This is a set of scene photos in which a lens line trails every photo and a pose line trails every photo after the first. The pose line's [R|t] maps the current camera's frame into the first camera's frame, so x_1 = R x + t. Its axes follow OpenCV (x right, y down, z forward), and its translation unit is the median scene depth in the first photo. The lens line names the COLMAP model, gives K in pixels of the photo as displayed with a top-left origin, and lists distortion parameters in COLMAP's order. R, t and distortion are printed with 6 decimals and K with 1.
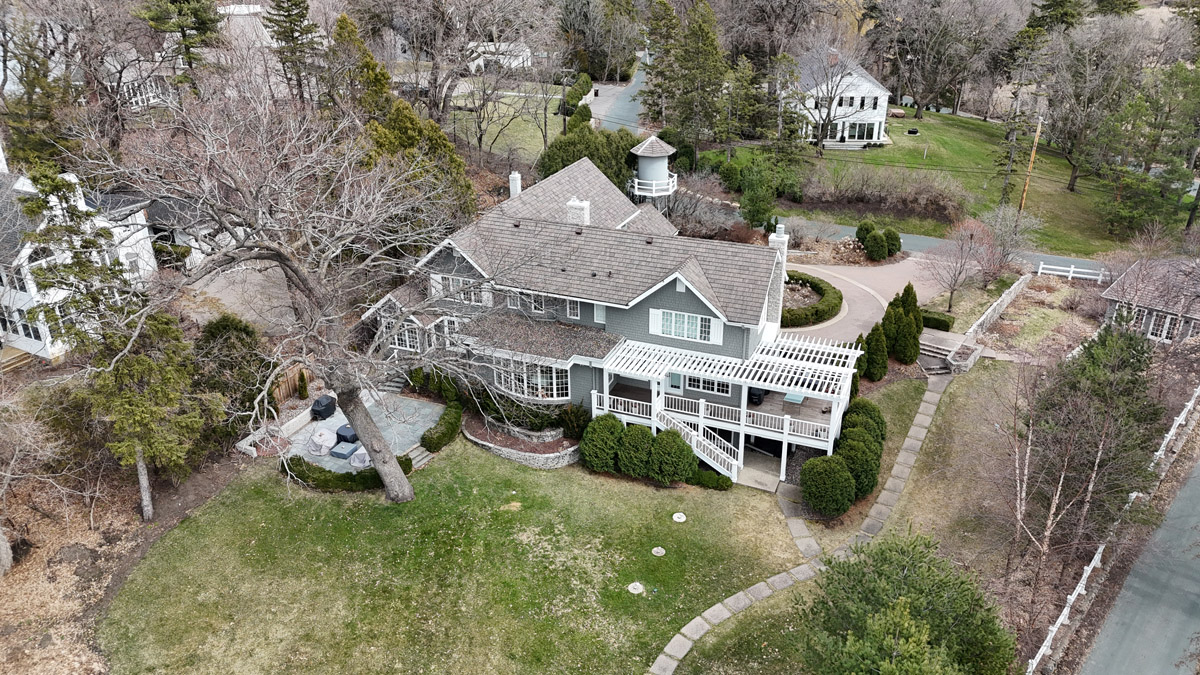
lens RADIAL K [[875.9, 0, 603.8], [0, 875.9, 337.6], [0, 0, 1]] dist [0.083935, -0.086167]
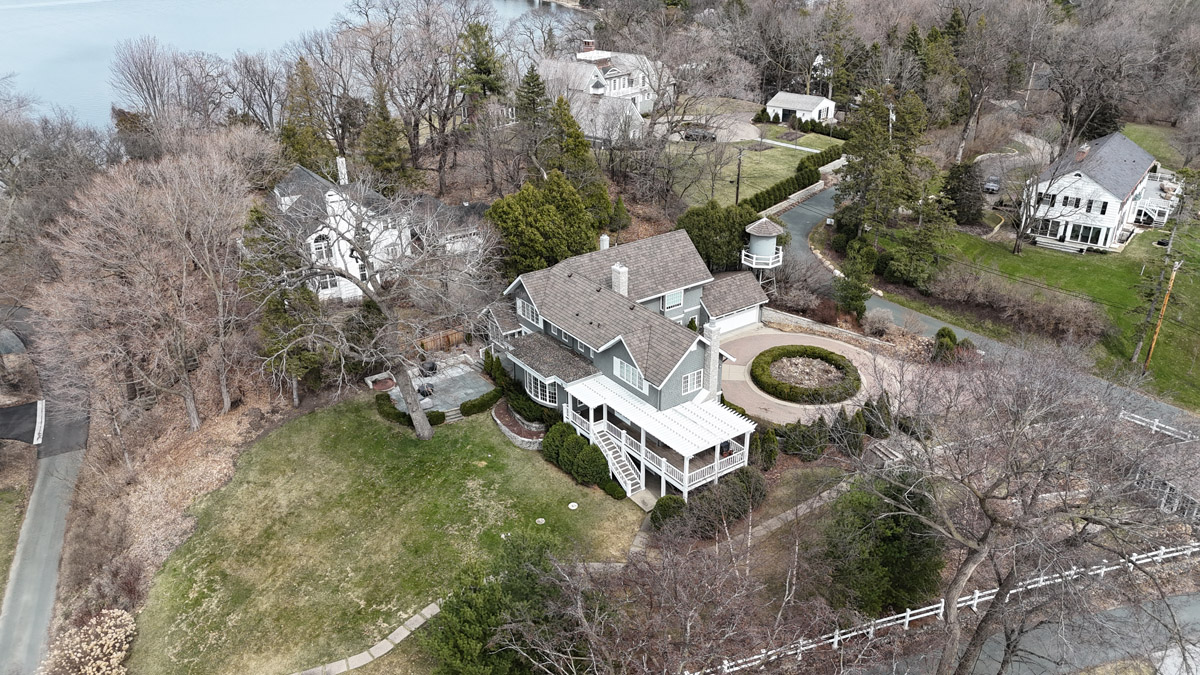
lens RADIAL K [[875.9, 0, 603.8], [0, 875.9, 337.6], [0, 0, 1]] dist [0.083935, -0.086167]
pose [[0.854750, 0.225171, -0.467655, 0.662988], [-0.220467, 0.973184, 0.065622, -0.146126], [0.469890, 0.047012, 0.881472, -0.204949]]
